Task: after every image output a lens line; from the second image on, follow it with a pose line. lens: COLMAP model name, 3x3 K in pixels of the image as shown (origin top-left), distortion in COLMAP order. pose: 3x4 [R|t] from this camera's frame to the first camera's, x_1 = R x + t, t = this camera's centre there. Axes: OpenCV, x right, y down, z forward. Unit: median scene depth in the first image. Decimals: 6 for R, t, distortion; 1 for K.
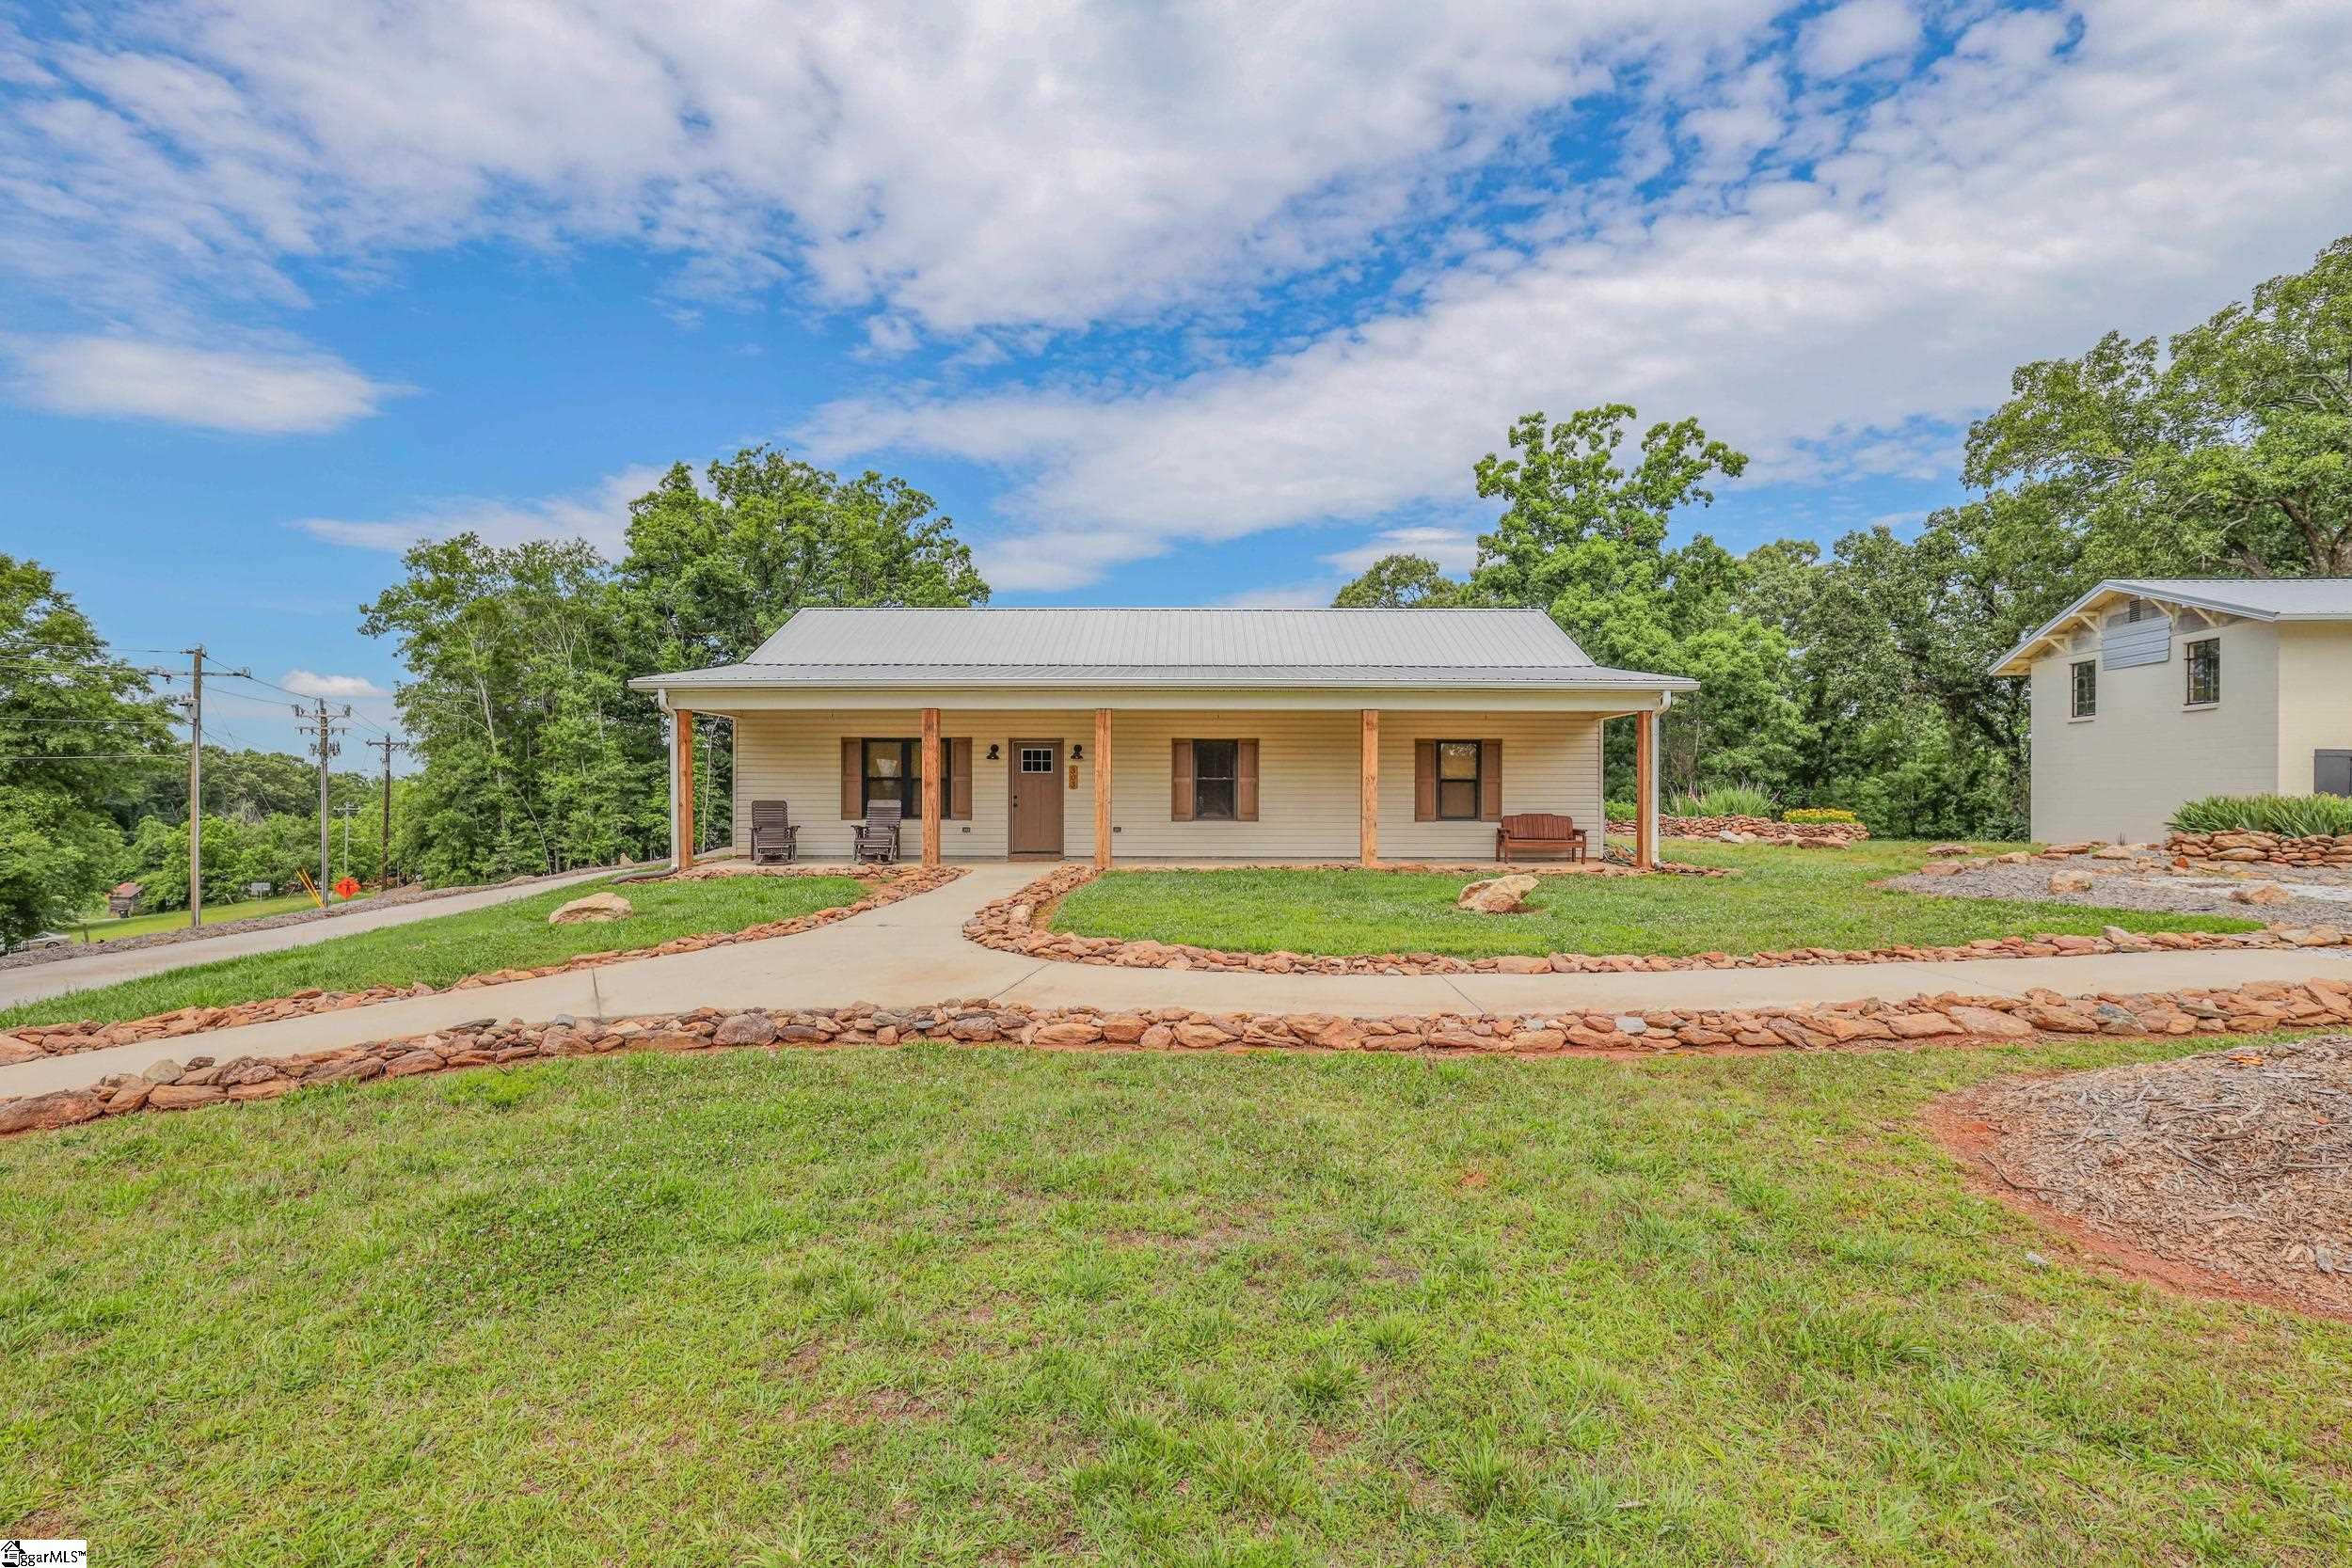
lens RADIAL K [[1087.3, 0, 1187.3], [0, 1087.3, 781.9], [0, 0, 1]] dist [-0.035508, 0.008014]
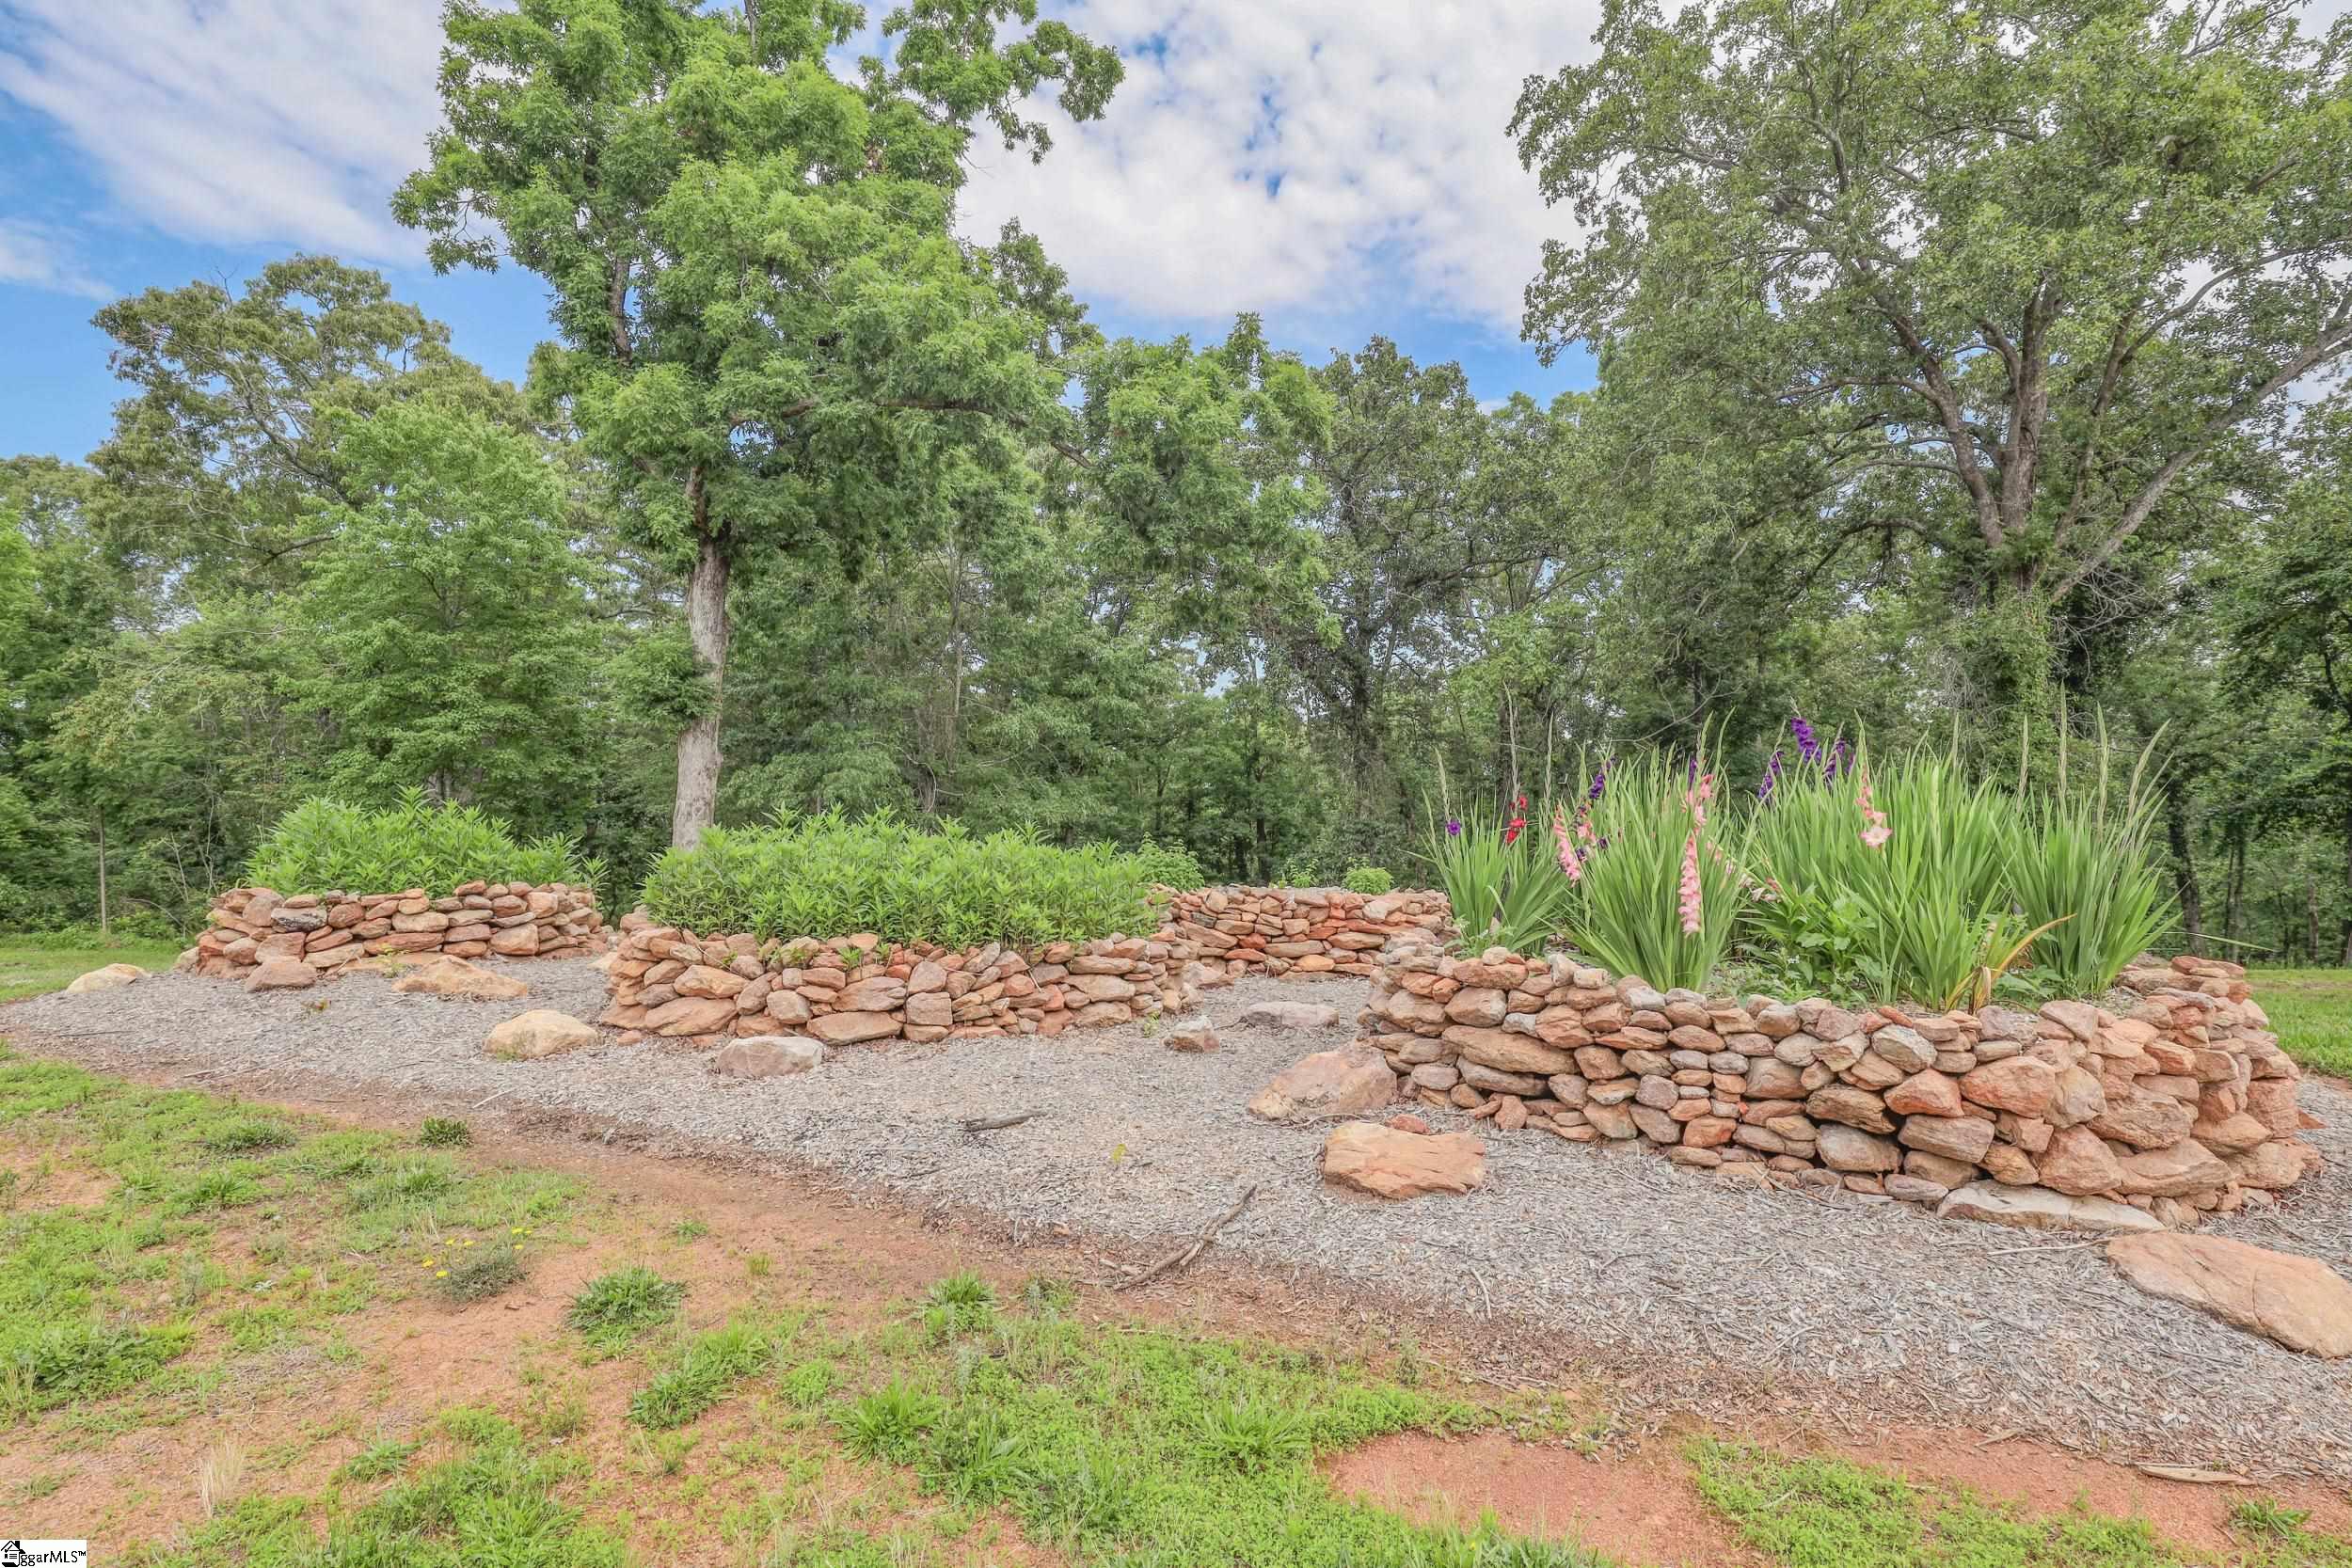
lens RADIAL K [[1087.3, 0, 1187.6], [0, 1087.3, 778.1], [0, 0, 1]] dist [-0.035508, 0.008014]
pose [[0.726271, -0.000874, 0.687408, 0.253472], [-0.001984, 0.999992, 0.003368, 0.006779], [-0.687406, -0.003810, 0.726264, 0.735960]]
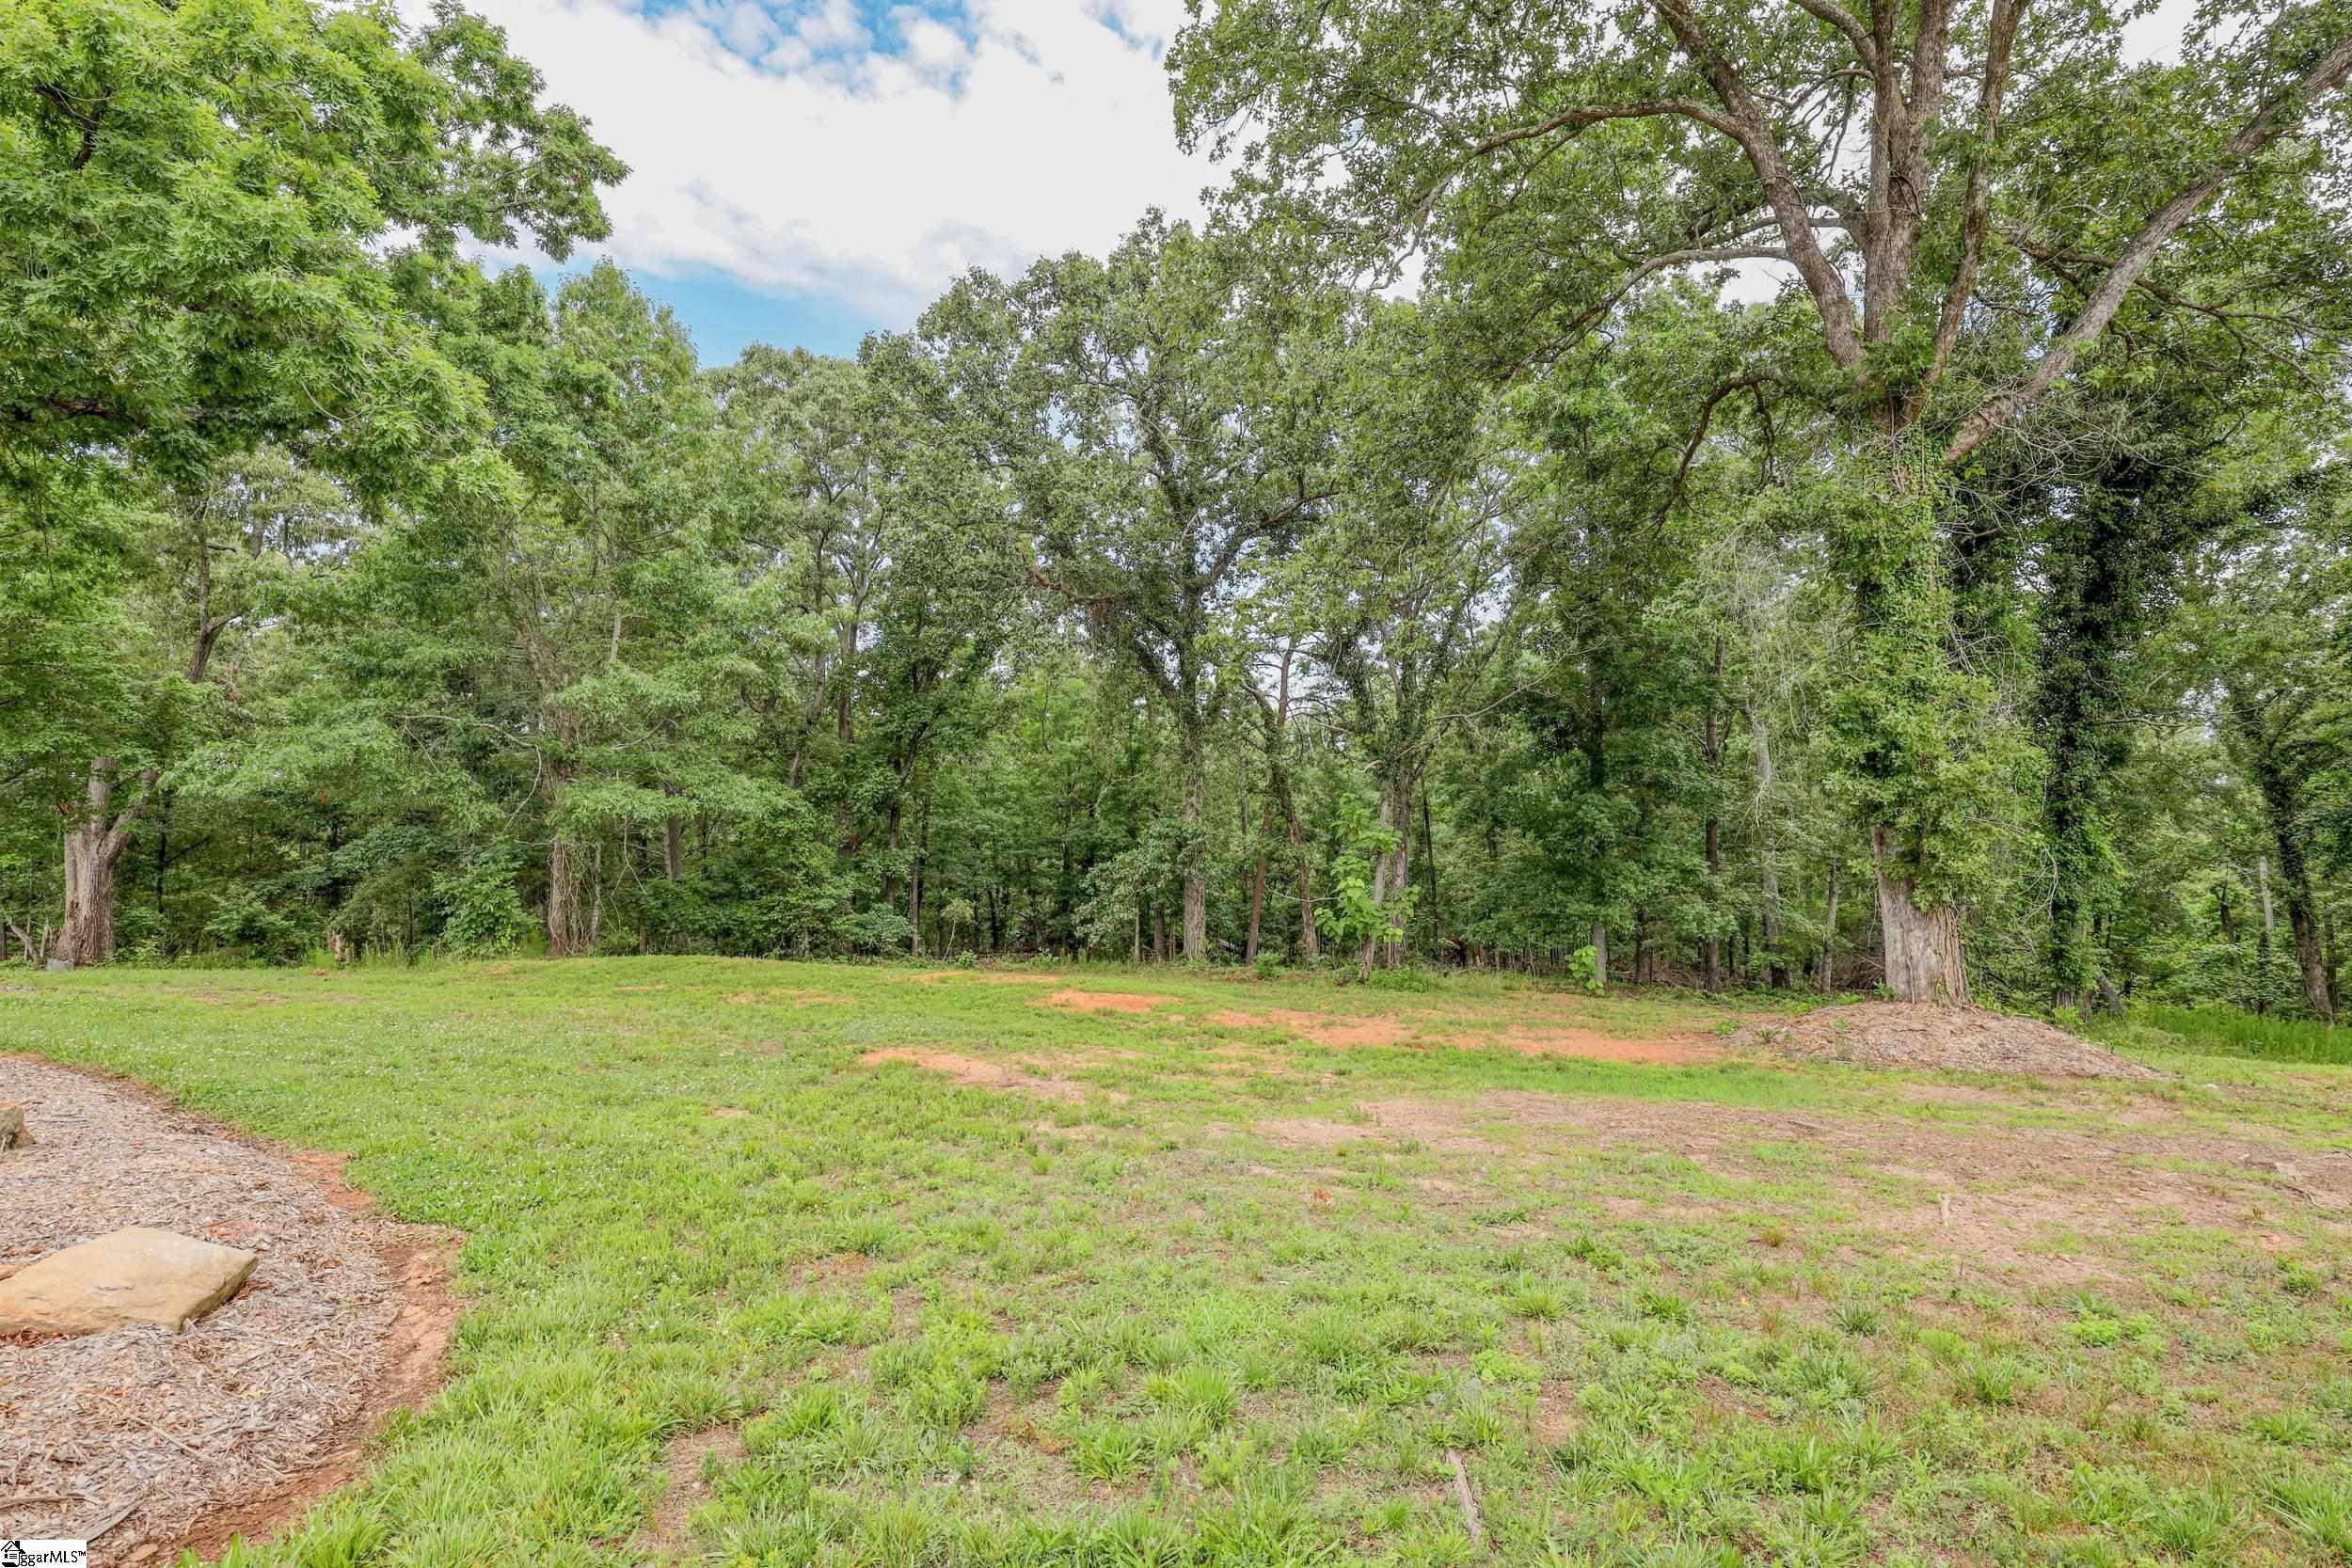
lens RADIAL K [[1087.3, 0, 1183.8], [0, 1087.3, 783.7], [0, 0, 1]] dist [-0.035508, 0.008014]
pose [[0.785331, 0.003476, 0.619067, 0.541547], [-0.004080, 0.999992, -0.000439, 0.019078], [-0.619063, -0.002181, 0.785338, 0.715370]]
